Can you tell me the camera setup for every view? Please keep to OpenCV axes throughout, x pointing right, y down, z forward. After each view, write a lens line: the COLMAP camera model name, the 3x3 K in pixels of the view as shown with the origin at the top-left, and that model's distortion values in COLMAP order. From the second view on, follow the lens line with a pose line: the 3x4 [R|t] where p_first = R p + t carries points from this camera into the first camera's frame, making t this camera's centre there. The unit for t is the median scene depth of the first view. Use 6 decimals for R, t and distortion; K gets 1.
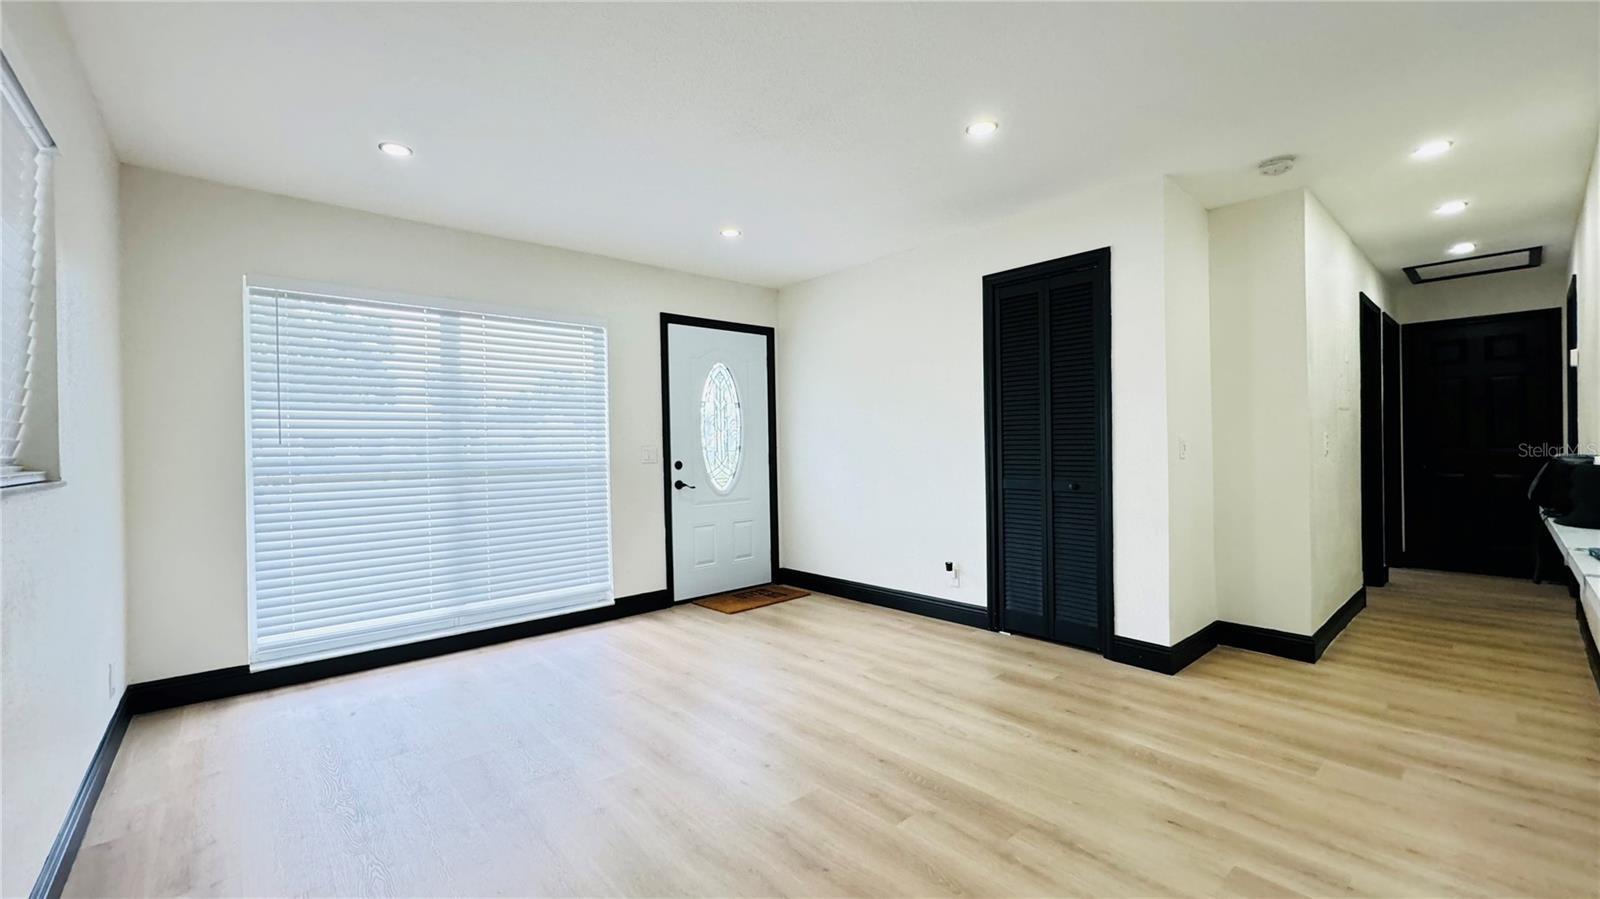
lens RADIAL K [[639.1, 0, 796.2], [0, 639.1, 448.2], [0, 0, 1]] dist [-0.001489, 0.000214]
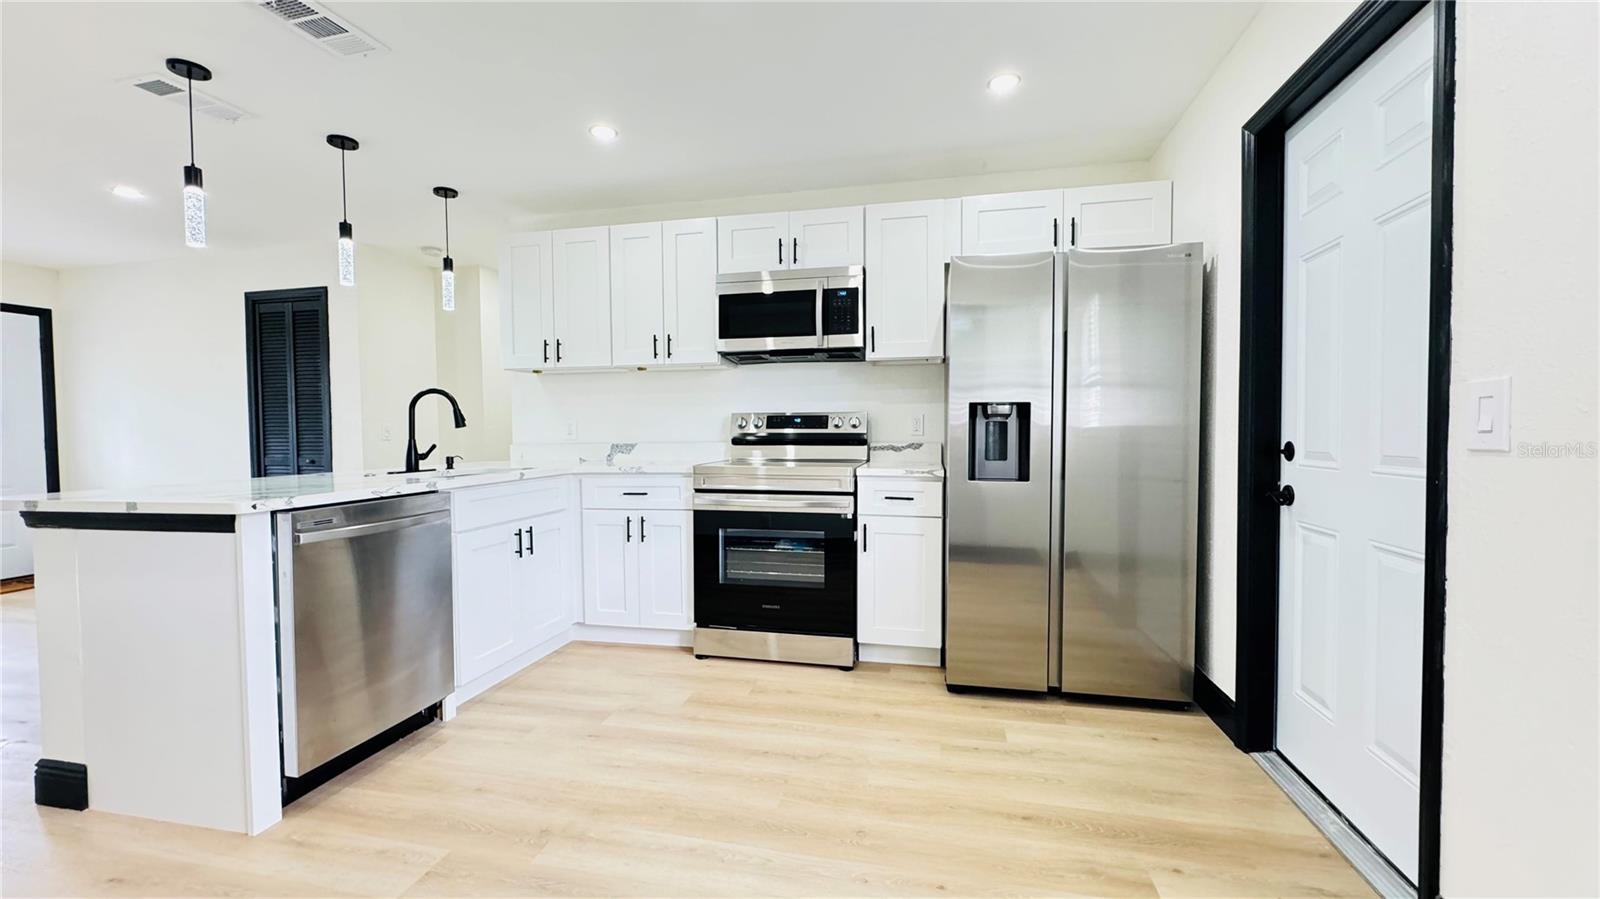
lens RADIAL K [[655.9, 0, 800.0], [0, 655.9, 449.5], [0, 0, 1]] dist [-0.000811, 0.000000]
pose [[0.822434, -0.002241, 0.568857, 0.546737], [-0.003679, 0.999950, 0.009258, 0.020852], [-0.568849, -0.009707, 0.822385, -0.778166]]
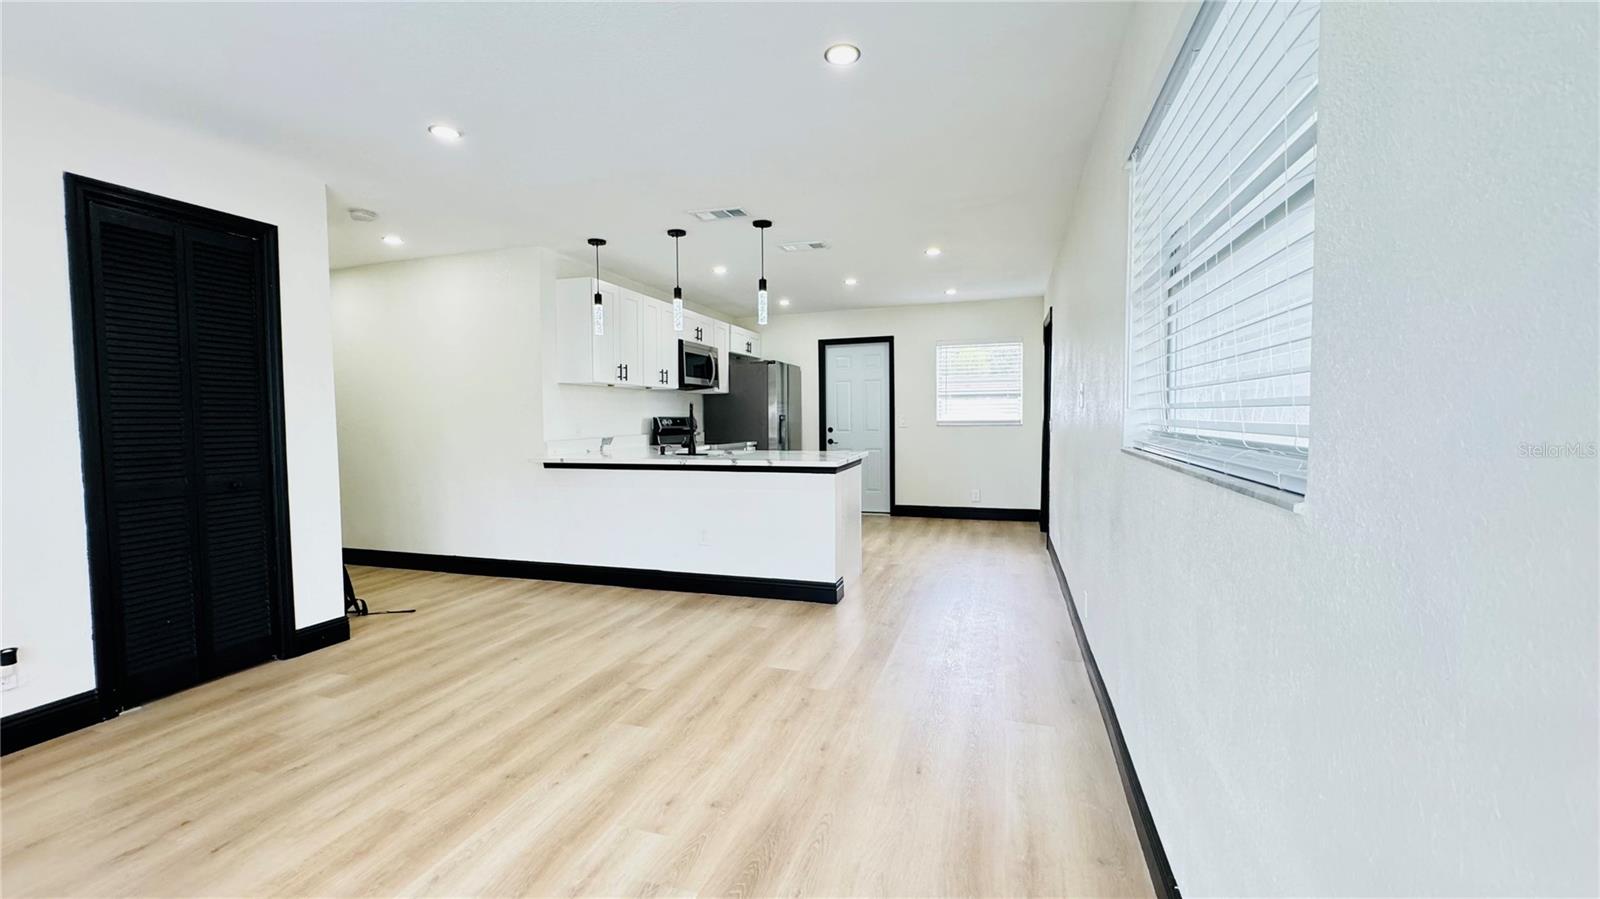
lens RADIAL K [[639.1, 0, 796.2], [0, 639.1, 448.2], [0, 0, 1]] dist [-0.001489, 0.000214]
pose [[-0.504448, -0.026040, 0.863049, -0.759250], [0.021240, 0.998868, 0.042553, -0.011176], [-0.863181, 0.039797, -0.503324, 0.861937]]
